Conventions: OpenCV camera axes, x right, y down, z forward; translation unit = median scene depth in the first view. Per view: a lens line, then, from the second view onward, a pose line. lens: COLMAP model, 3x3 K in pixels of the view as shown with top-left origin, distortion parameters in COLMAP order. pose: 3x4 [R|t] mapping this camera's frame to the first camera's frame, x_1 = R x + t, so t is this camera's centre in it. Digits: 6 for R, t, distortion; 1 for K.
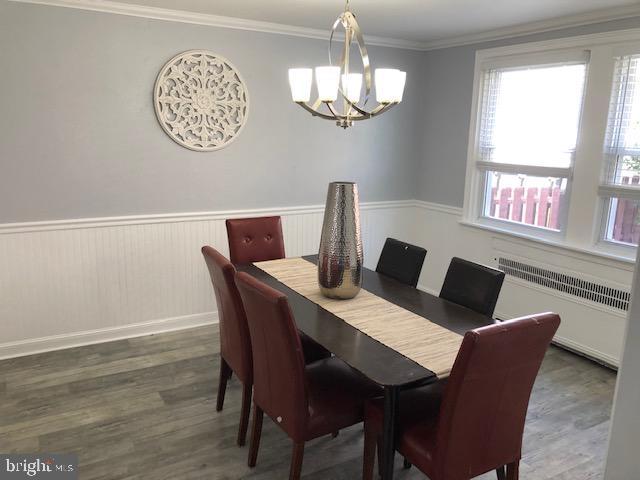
lens RADIAL K [[527.3, 0, 320.8], [0, 527.3, 240.7], [0, 0, 1]] dist [0.036625, -0.037628]
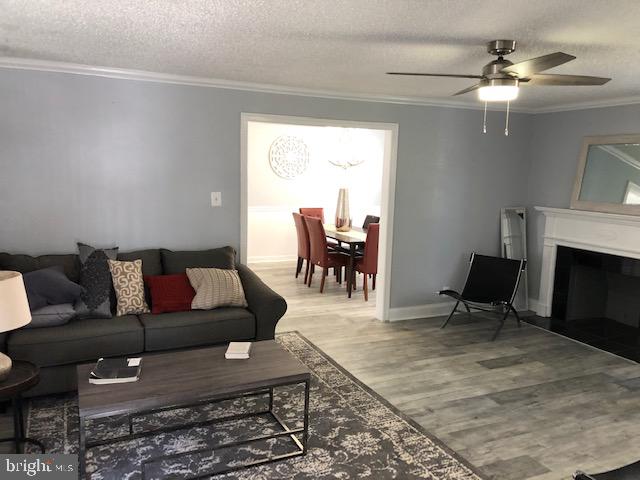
lens RADIAL K [[527.3, 0, 320.3], [0, 527.3, 238.2], [0, 0, 1]] dist [0.036625, -0.037628]
pose [[0.994152, 0.018755, -0.106345, 0.179439], [-0.026438, 0.997104, -0.071308, 0.288221], [0.104700, 0.073702, 0.991769, -1.437063]]
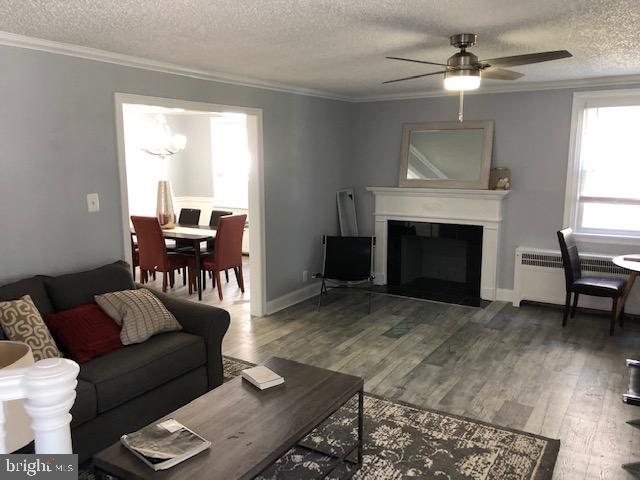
lens RADIAL K [[527.3, 0, 317.9], [0, 527.3, 242.2], [0, 0, 1]] dist [0.036625, -0.037628]
pose [[0.890668, -0.100056, 0.443508, -0.371581], [0.116661, 0.993119, -0.010233, 0.234448], [-0.439433, 0.060854, 0.896212, -1.252367]]
